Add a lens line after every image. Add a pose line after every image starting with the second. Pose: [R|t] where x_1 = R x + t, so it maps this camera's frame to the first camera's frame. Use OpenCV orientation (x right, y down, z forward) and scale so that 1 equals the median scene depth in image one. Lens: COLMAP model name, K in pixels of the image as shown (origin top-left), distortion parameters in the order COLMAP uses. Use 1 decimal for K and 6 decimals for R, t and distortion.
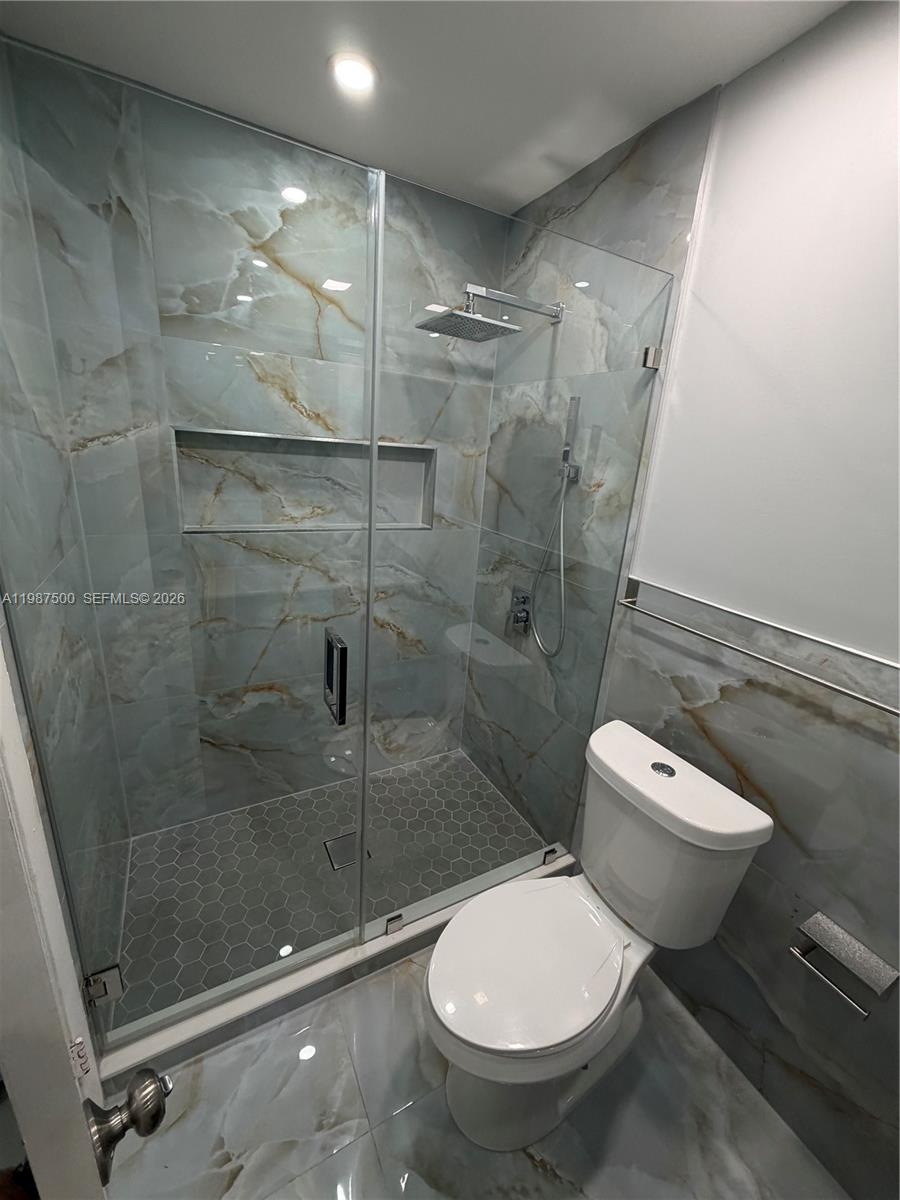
lens RADIAL K [[480.2, 0, 452.4], [0, 480.2, 601.6], [0, 0, 1]] dist [-0.001185, 0.000501]
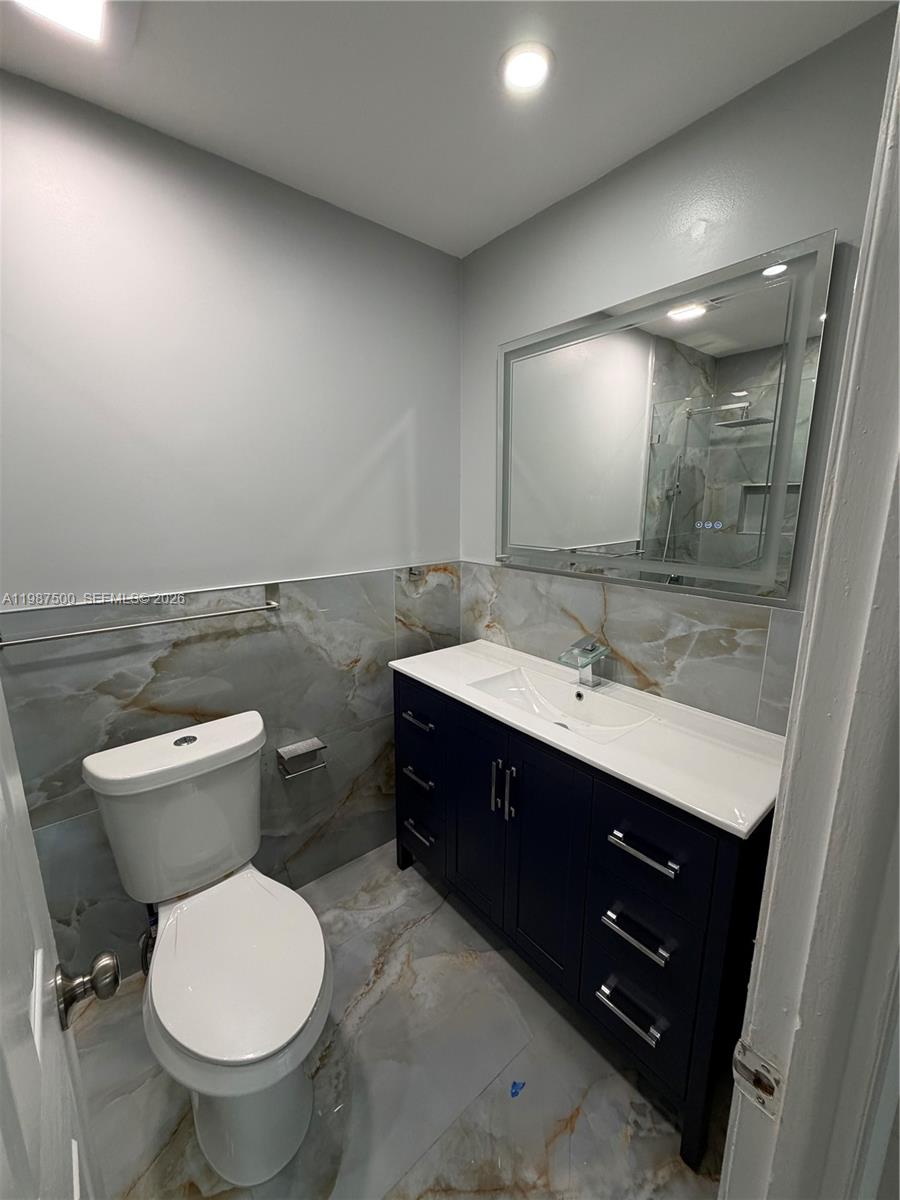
lens RADIAL K [[480.2, 0, 443.9], [0, 480.2, 598.8], [0, 0, 1]] dist [-0.001185, 0.000501]
pose [[-0.193433, -0.261733, 0.945558, -0.648562], [0.290002, 0.905443, 0.309955, -0.120710], [-0.937274, 0.334170, -0.099240, 0.440995]]
